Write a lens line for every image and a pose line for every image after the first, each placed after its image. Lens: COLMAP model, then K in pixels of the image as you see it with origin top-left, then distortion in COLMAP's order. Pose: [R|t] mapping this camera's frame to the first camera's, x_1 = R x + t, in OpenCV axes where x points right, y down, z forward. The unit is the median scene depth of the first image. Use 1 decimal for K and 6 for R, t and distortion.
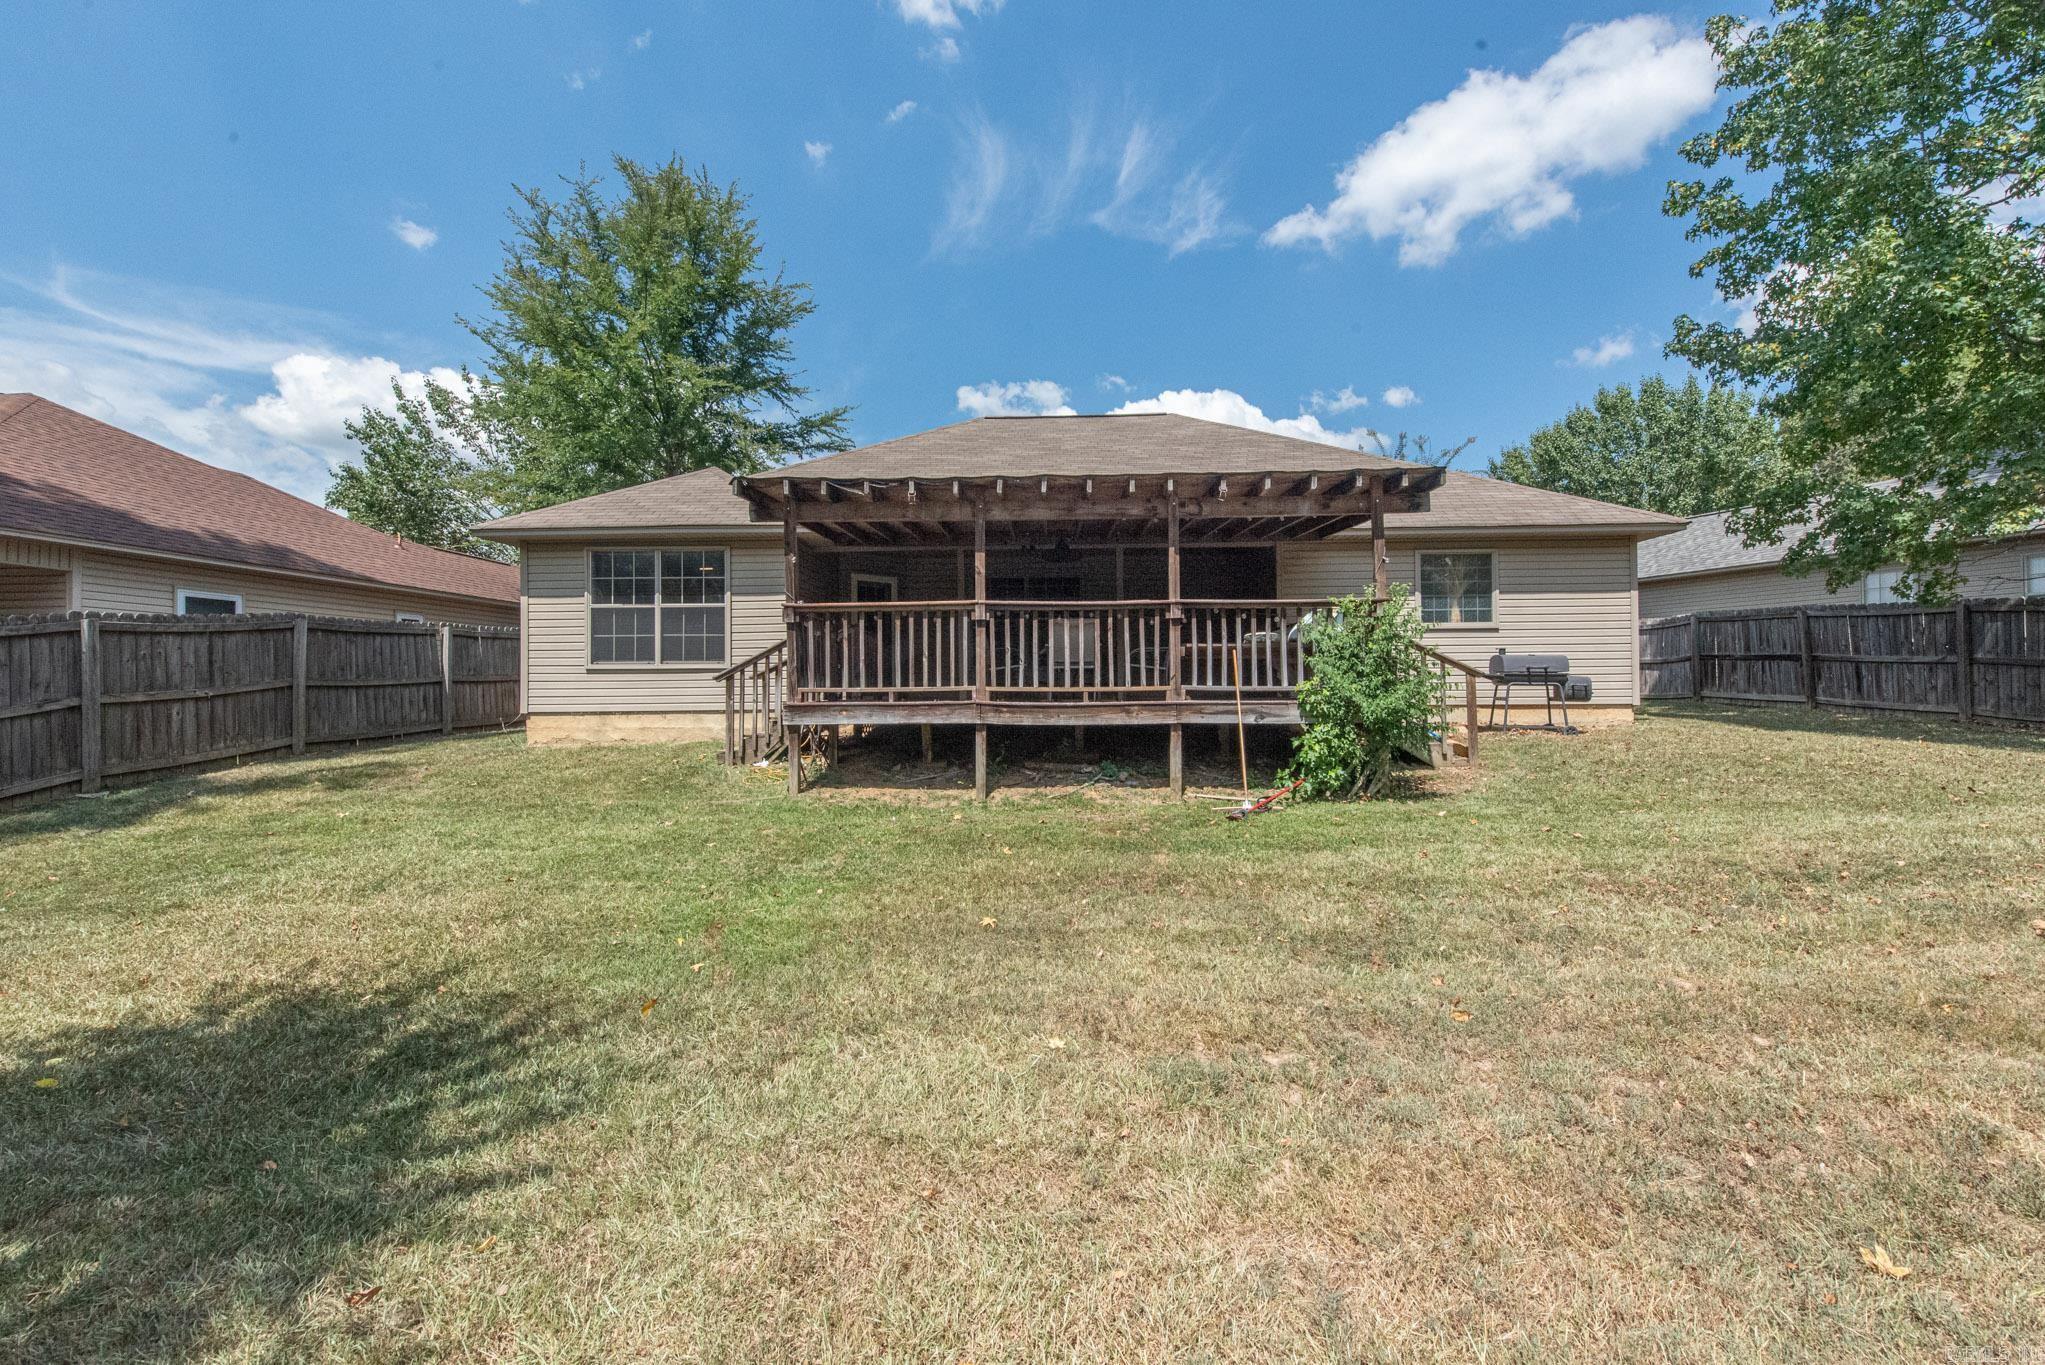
lens RADIAL K [[835.3, 0, 1022.5], [0, 835.3, 682.5], [0, 0, 1]] dist [0.029797, 0.000040]
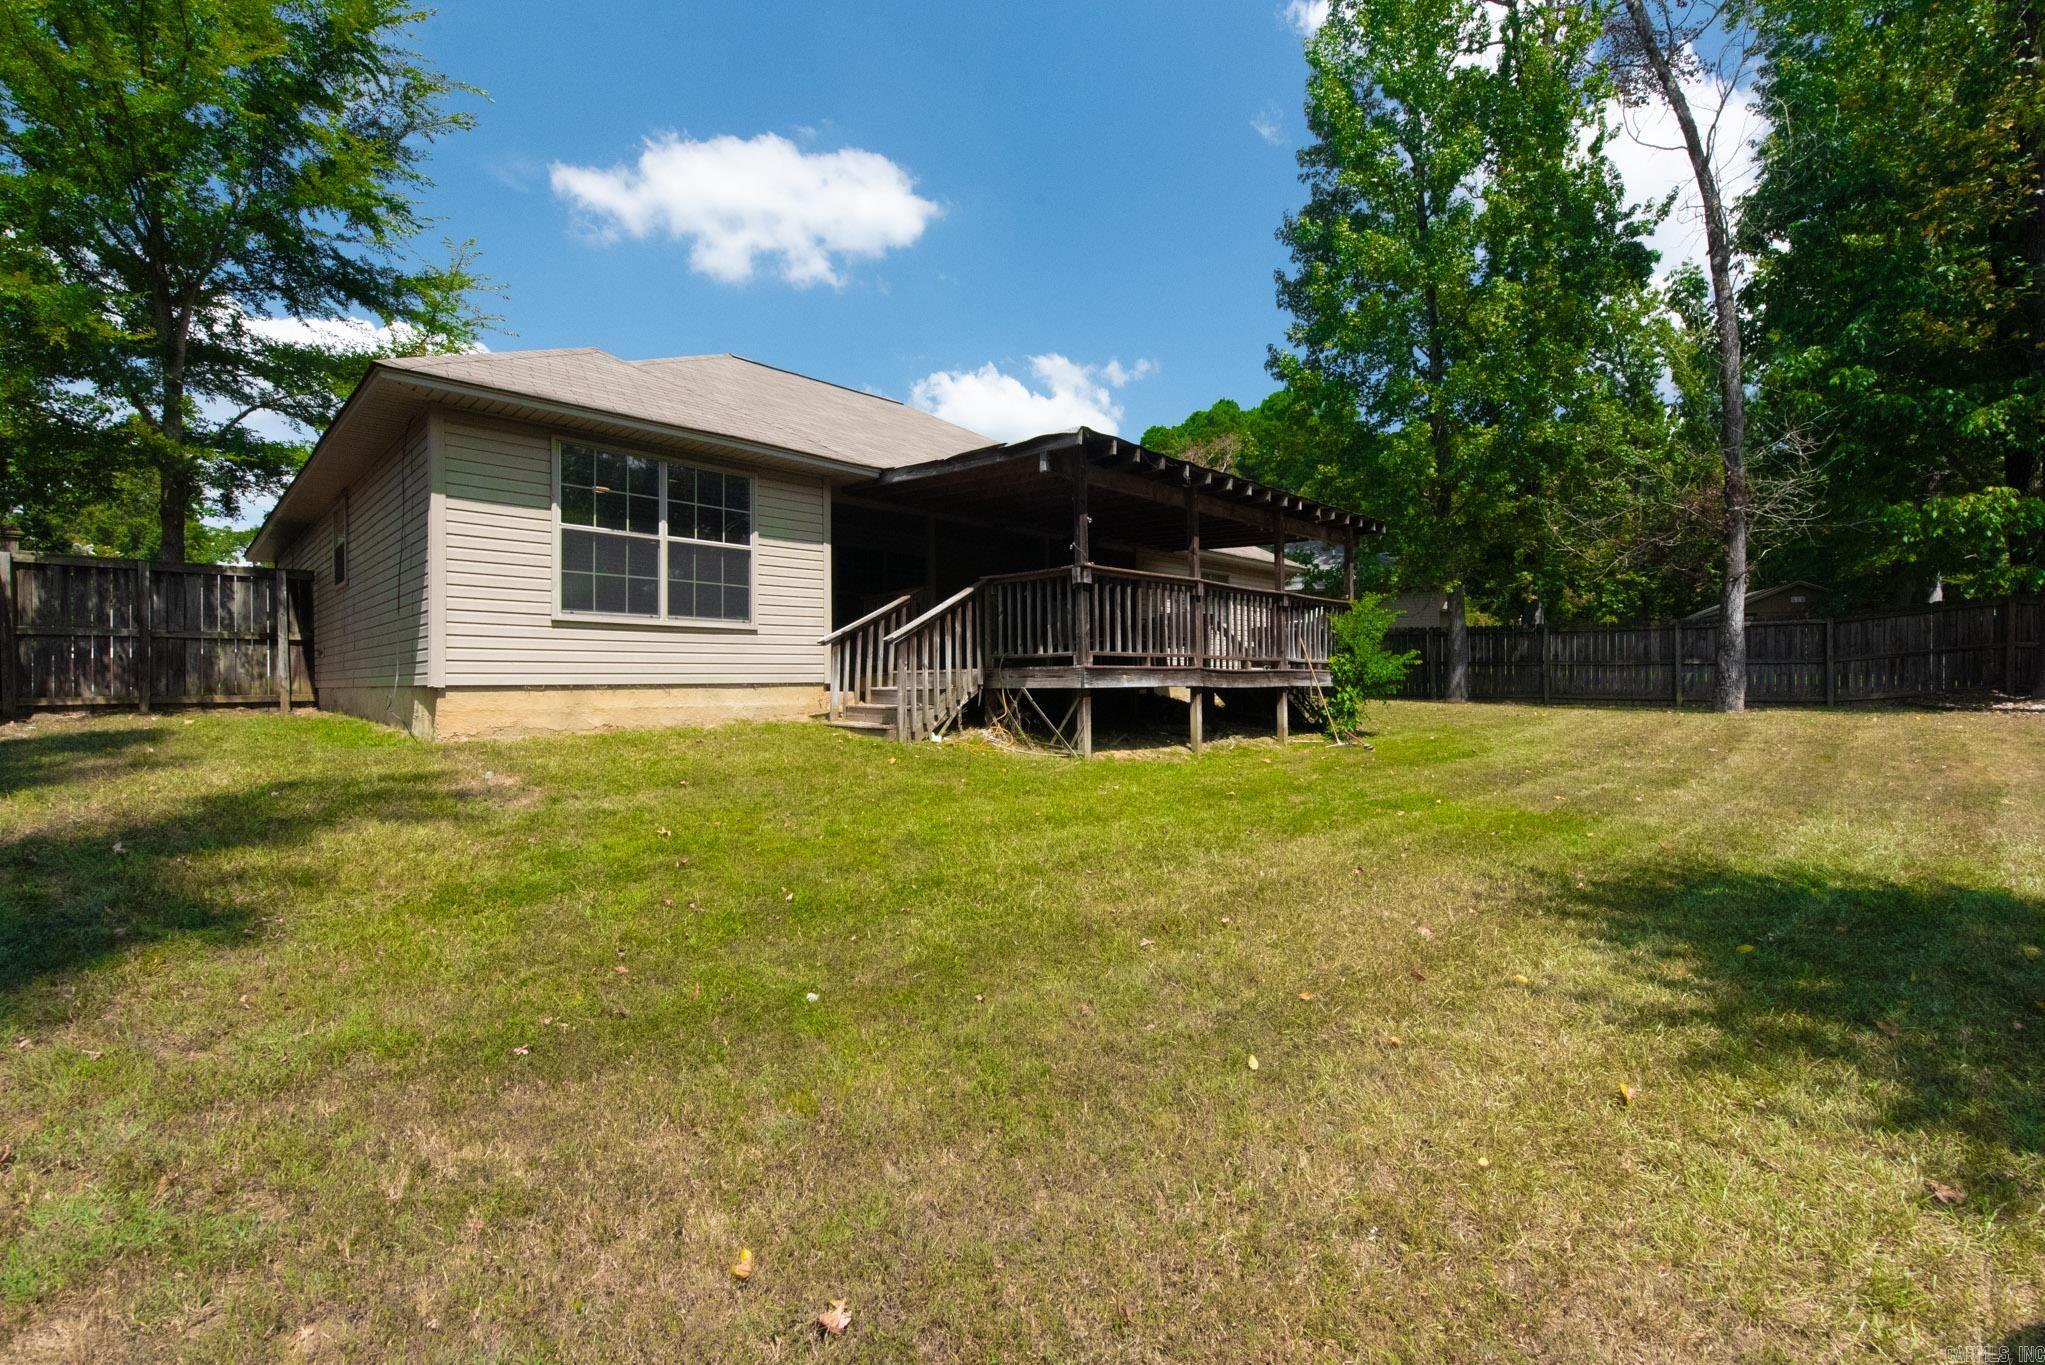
lens RADIAL K [[855.4, 0, 998.3], [0, 855.4, 675.9], [0, 0, 1]] dist [-0.000165, 0.000029]
pose [[0.676754, 0.005462, 0.736189, -0.782353], [-0.005176, 0.999983, -0.002661, 0.028306], [-0.736191, -0.002009, 0.676771, 0.288870]]
